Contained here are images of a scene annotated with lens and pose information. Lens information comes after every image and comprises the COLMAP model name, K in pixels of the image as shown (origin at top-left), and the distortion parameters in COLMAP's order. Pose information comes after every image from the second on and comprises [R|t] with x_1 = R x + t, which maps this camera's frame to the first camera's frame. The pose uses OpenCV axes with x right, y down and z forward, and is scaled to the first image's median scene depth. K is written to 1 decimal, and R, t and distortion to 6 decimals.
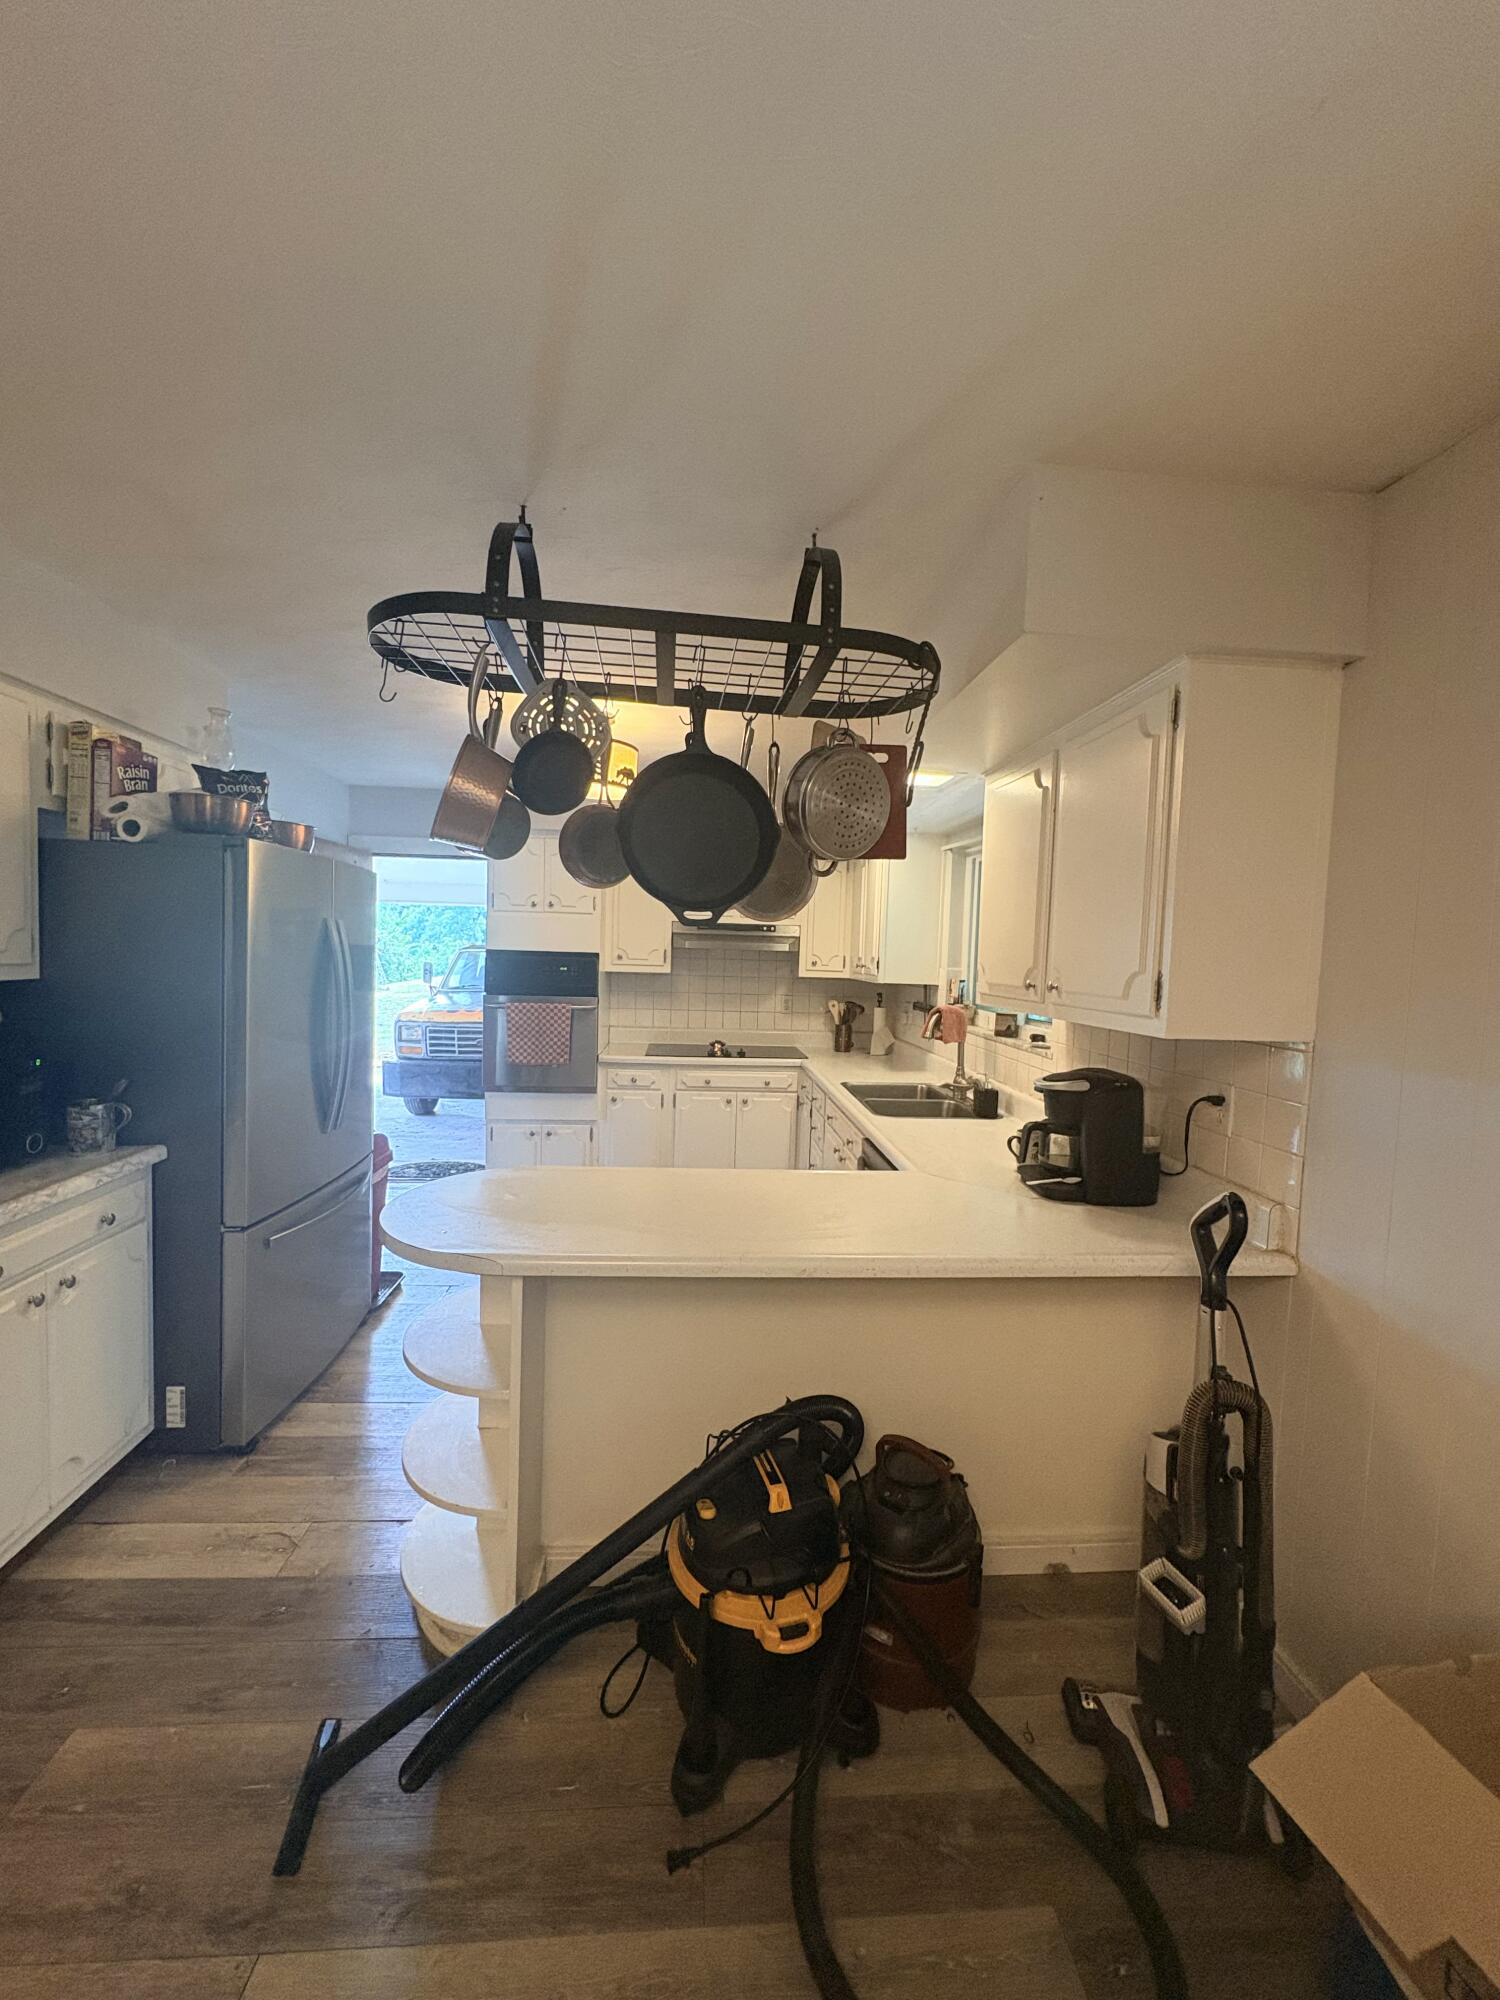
lens RADIAL K [[792.3, 0, 753.7], [0, 792.3, 1003.0], [0, 0, 1]] dist [0.000060, 0.000134]
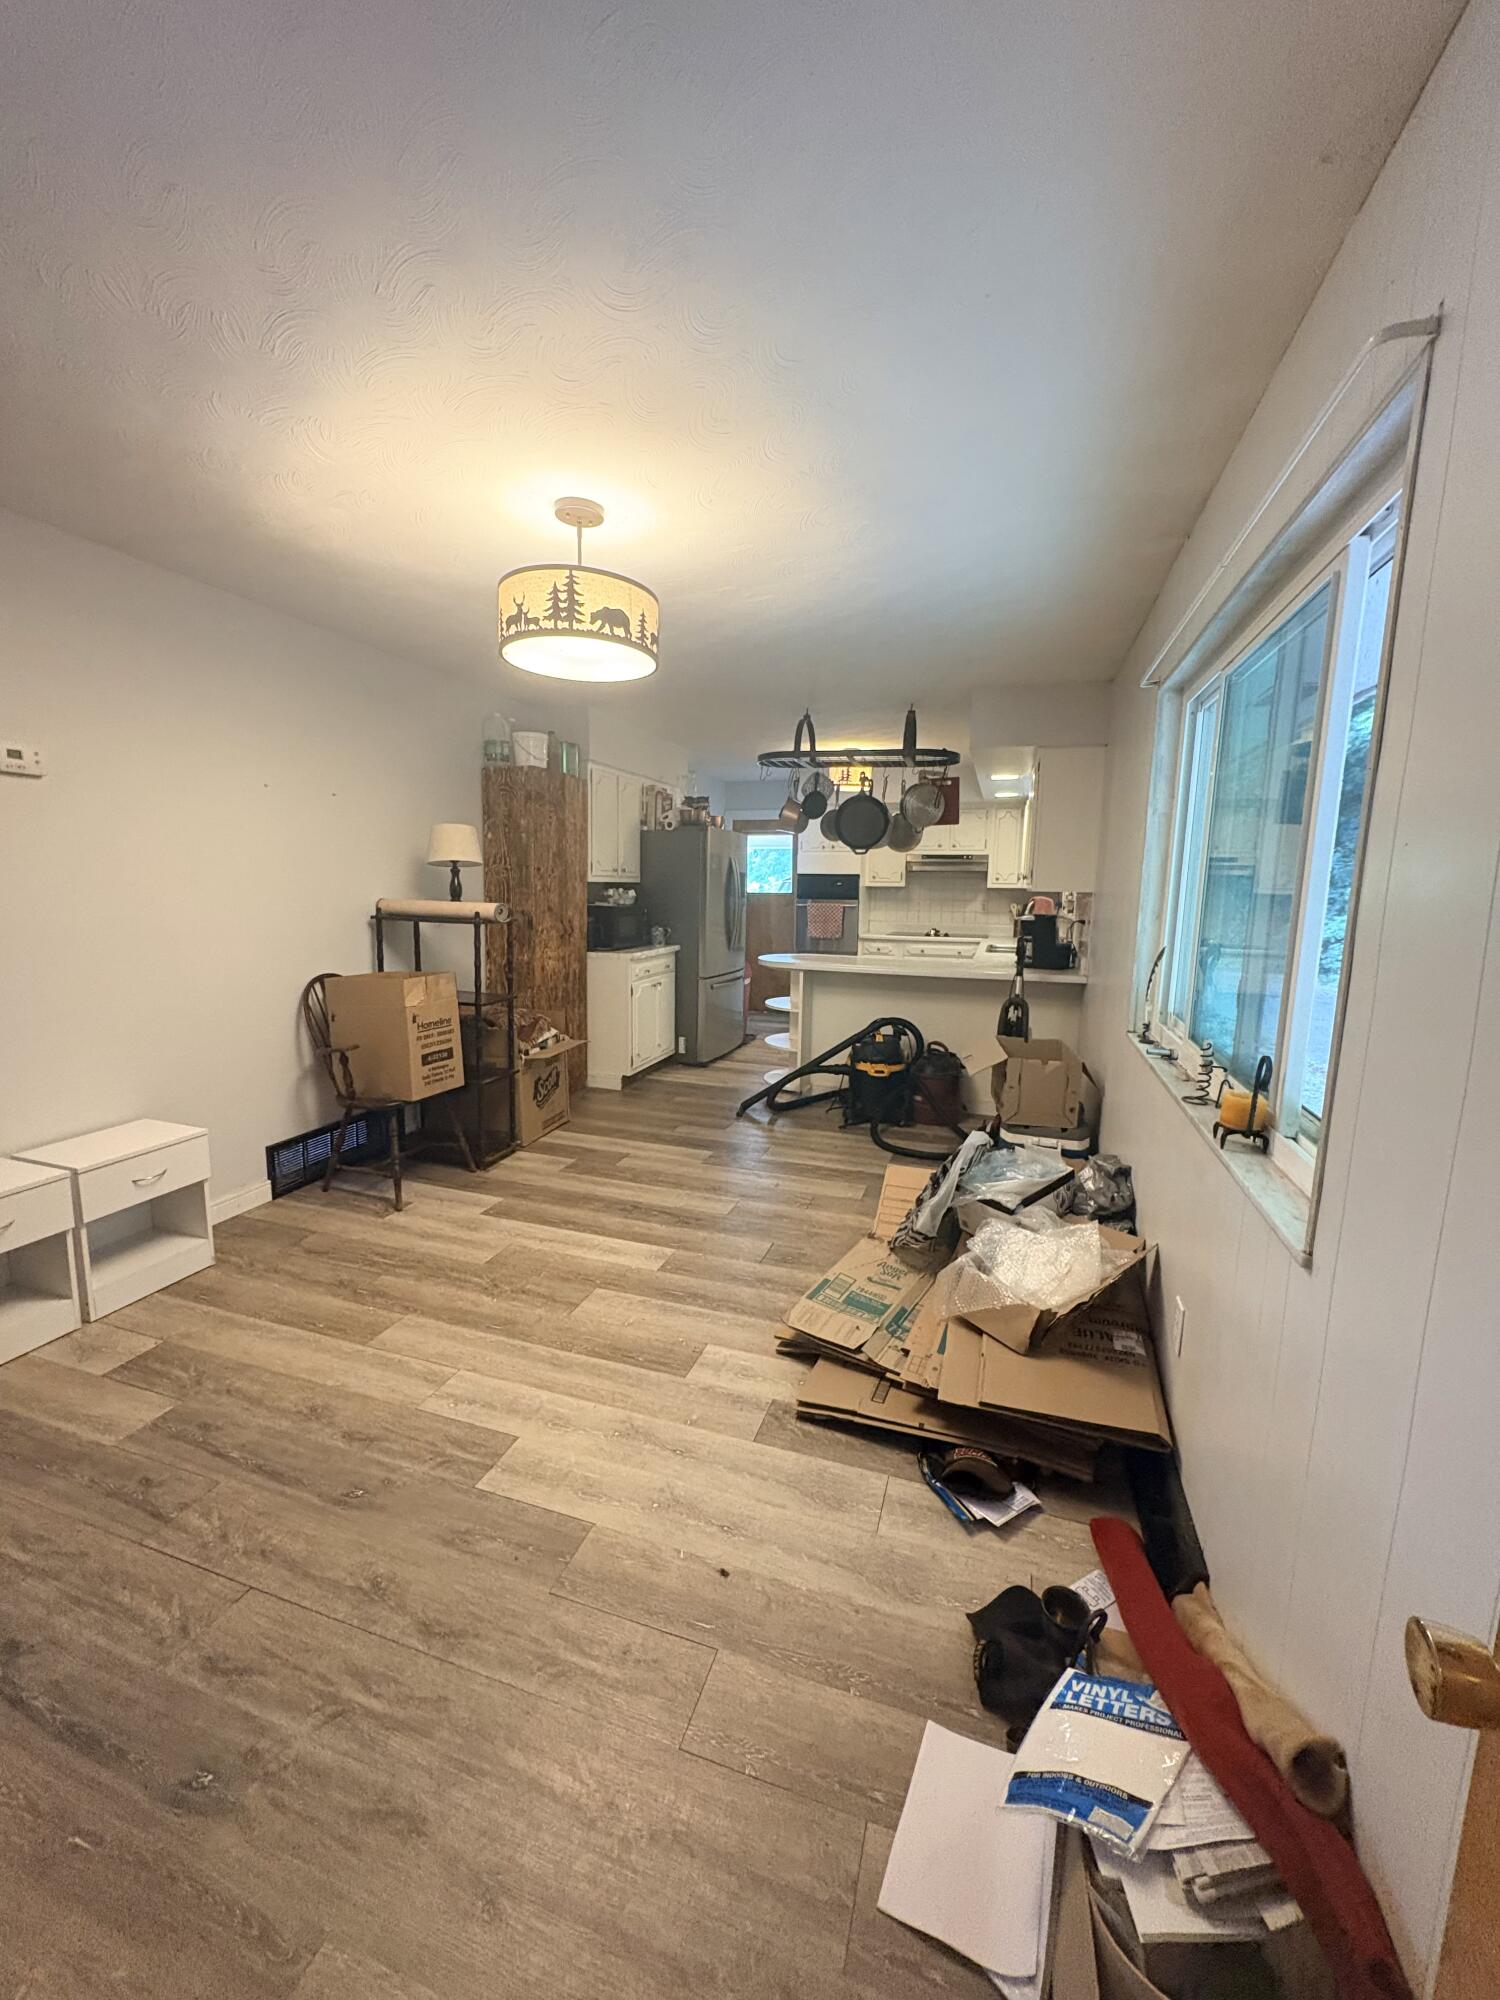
lens RADIAL K [[797.4, 0, 753.0], [0, 797.4, 999.5], [0, 0, 1]] dist [0.000616, -0.000458]
pose [[0.924612, 0.035304, -0.379270, 0.341899], [-0.008387, 0.997341, 0.072391, 0.112627], [0.380818, -0.063753, 0.922450, -0.937284]]
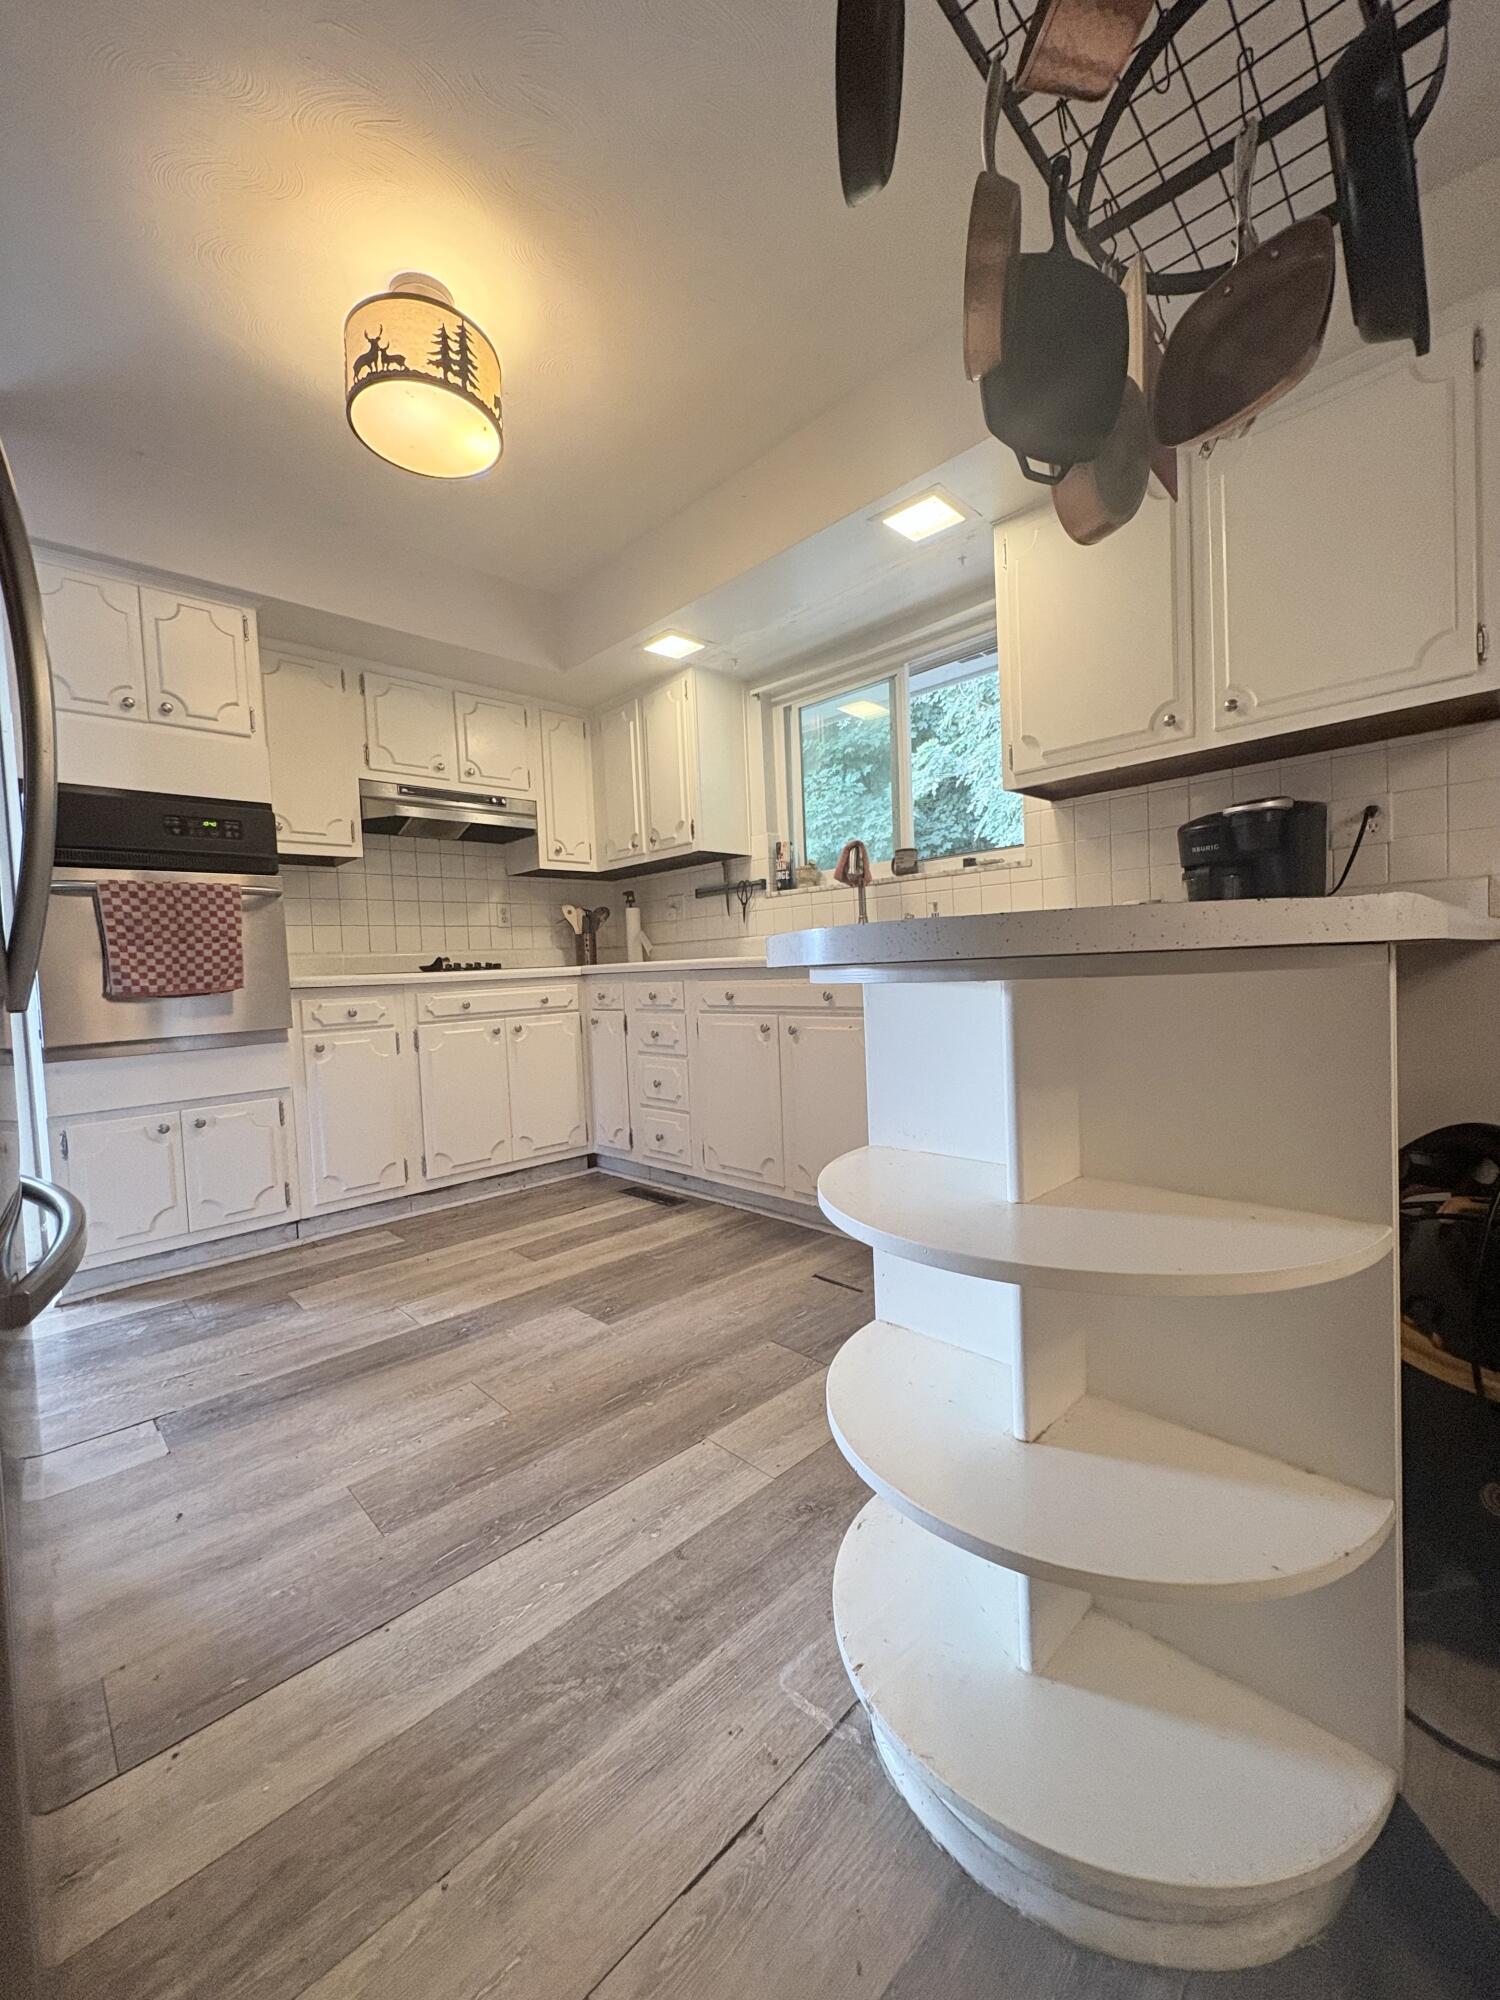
lens RADIAL K [[797.4, 0, 753.0], [0, 797.4, 999.5], [0, 0, 1]] dist [0.000616, -0.000458]
pose [[0.760526, -0.092186, 0.642730, -0.423188], [0.113333, 0.993522, 0.008397, 0.157981], [-0.639340, 0.066456, 0.766047, 0.425185]]
